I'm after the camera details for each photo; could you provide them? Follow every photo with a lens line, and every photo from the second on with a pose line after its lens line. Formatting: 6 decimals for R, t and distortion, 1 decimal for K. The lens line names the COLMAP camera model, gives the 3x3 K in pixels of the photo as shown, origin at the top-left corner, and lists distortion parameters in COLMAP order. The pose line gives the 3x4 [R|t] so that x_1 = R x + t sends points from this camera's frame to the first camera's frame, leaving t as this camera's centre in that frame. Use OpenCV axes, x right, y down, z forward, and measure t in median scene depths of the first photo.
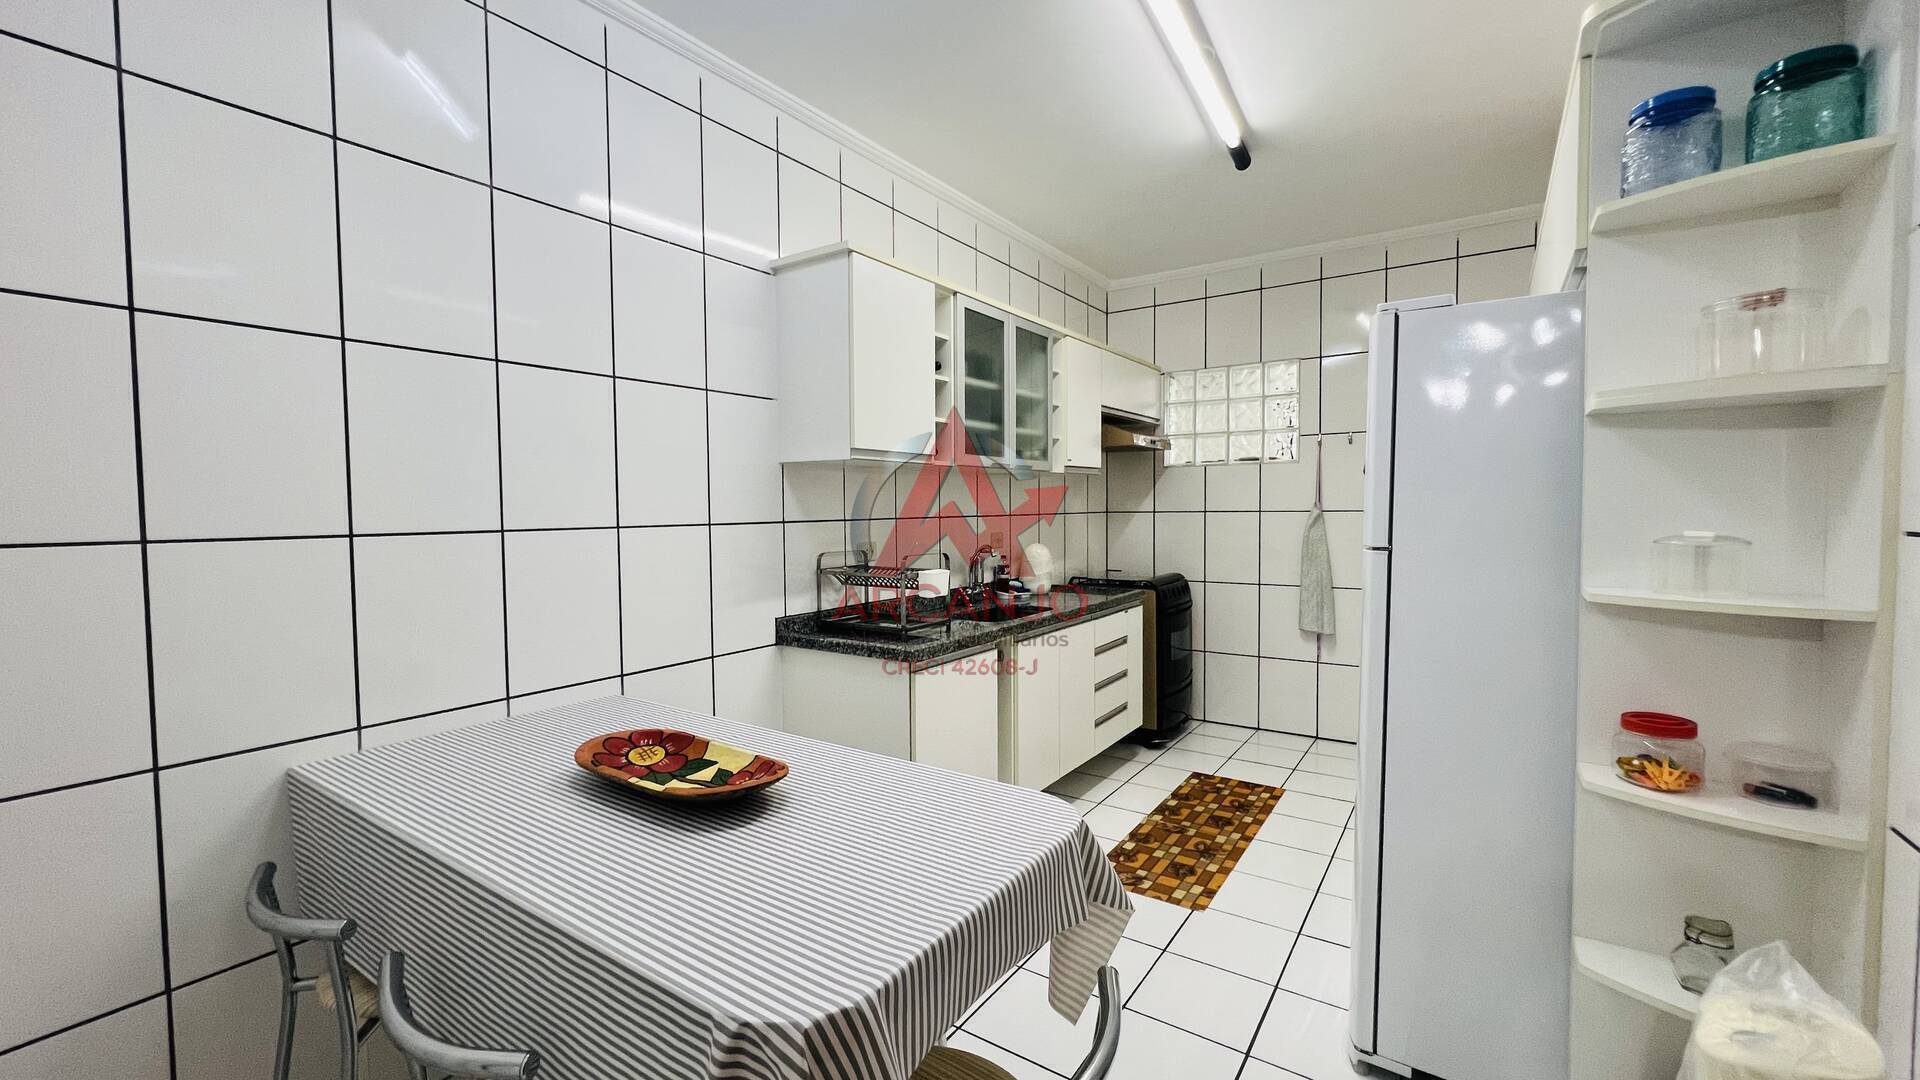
lens RADIAL K [[771.1, 0, 954.8], [0, 771.1, 538.1], [0, 0, 1]] dist [-0.003649, 0.000100]
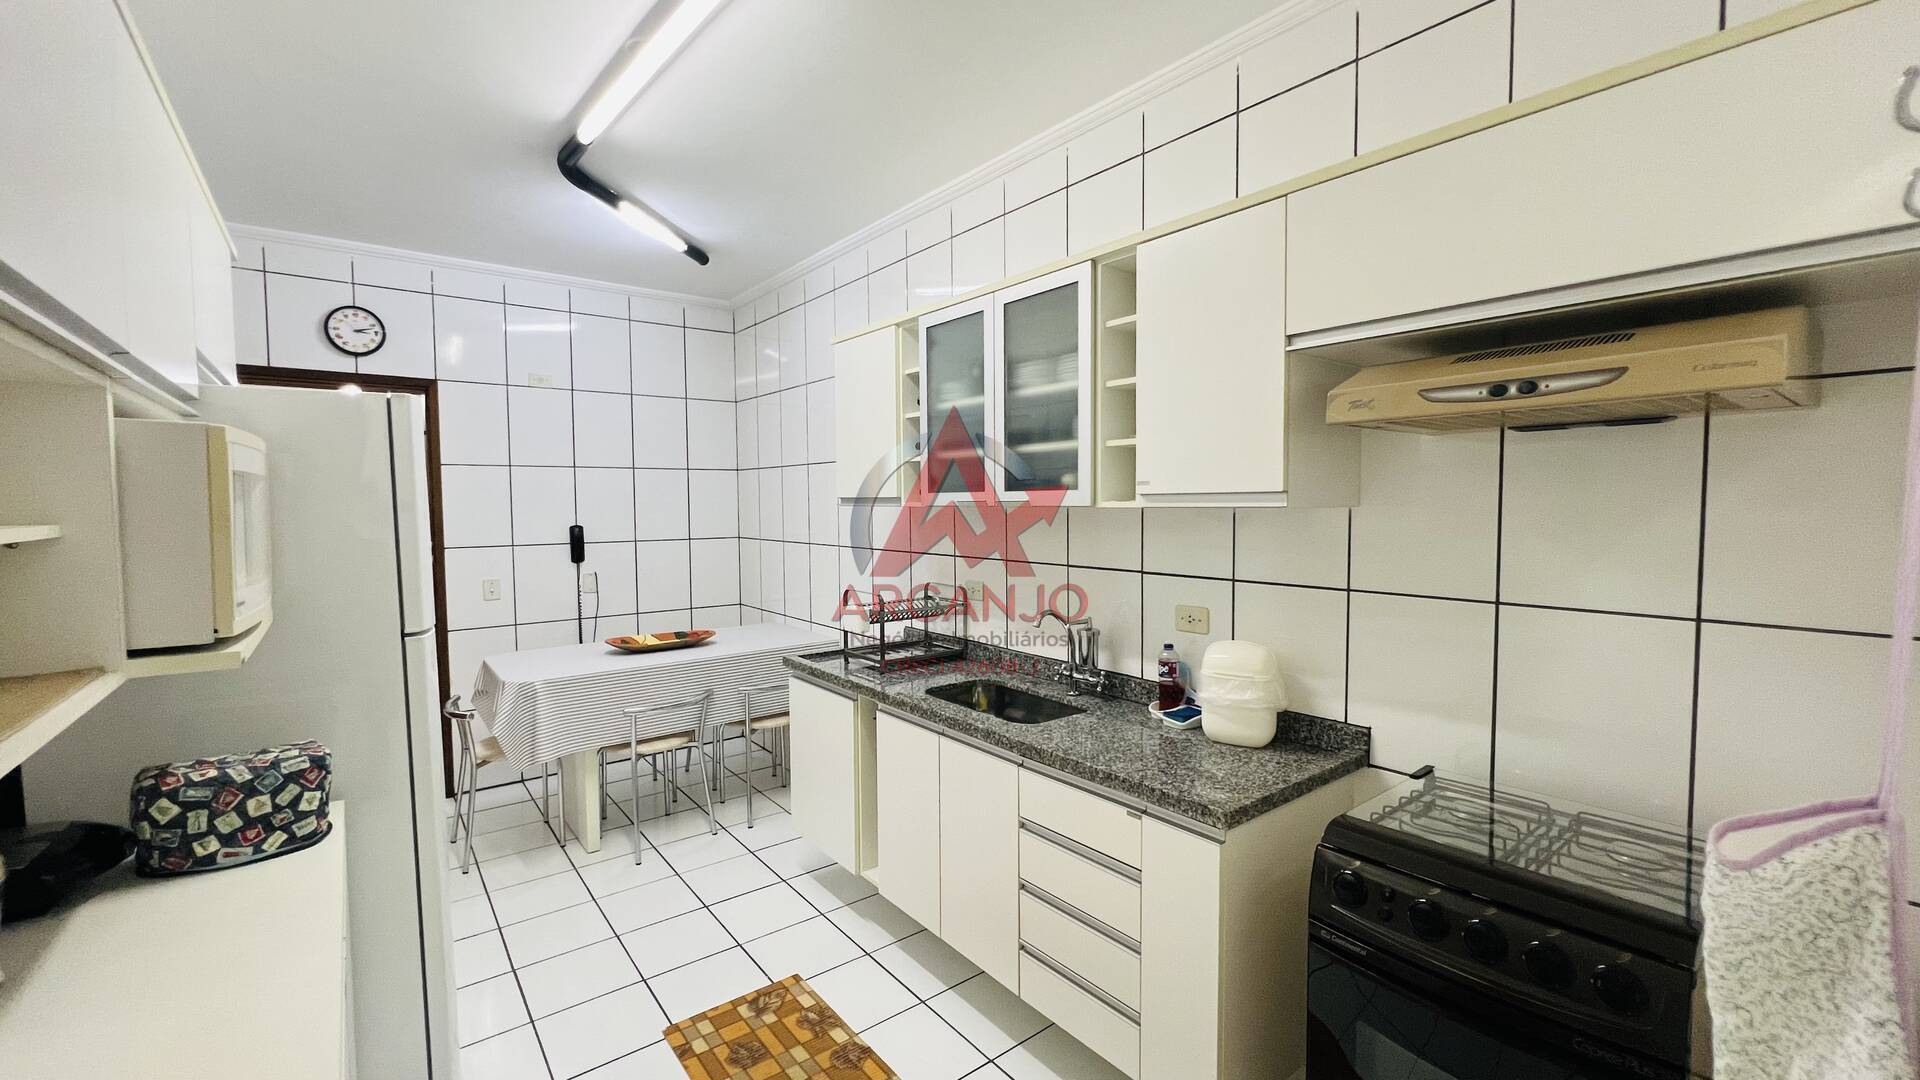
lens RADIAL K [[771.1, 0, 951.7], [0, 771.1, 538.1], [0, 0, 1]] dist [-0.003649, 0.000100]
pose [[-0.300142, 0.060346, -0.951984, 0.918049], [-0.027306, 0.997044, 0.071811, -0.131095], [0.953504, 0.047548, -0.297607, 1.388514]]
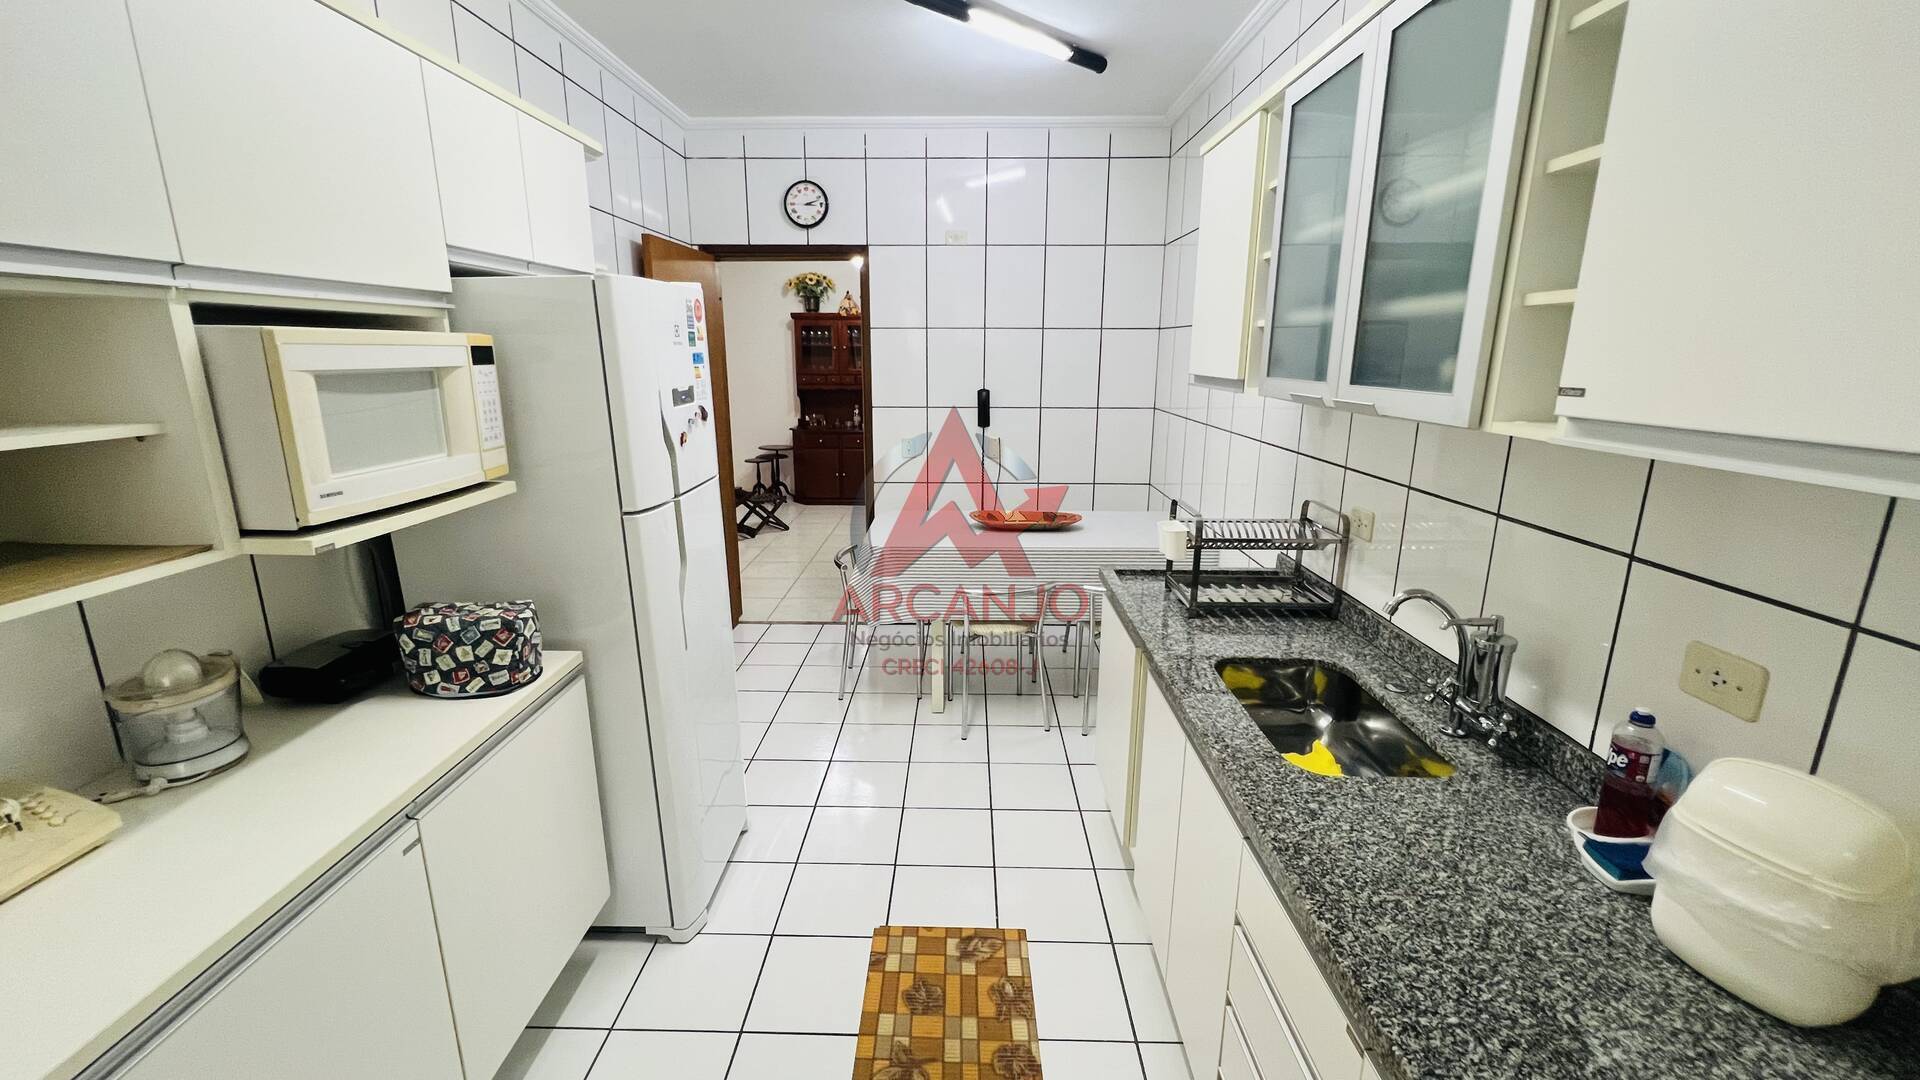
lens RADIAL K [[771.1, 0, 950.9], [0, 771.1, 538.5], [0, 0, 1]] dist [-0.003649, 0.000100]
pose [[-0.834257, 0.139587, -0.533414, 0.586915], [-0.015358, 0.961166, 0.275543, -0.160499], [0.551162, 0.238066, -0.799716, 1.469517]]
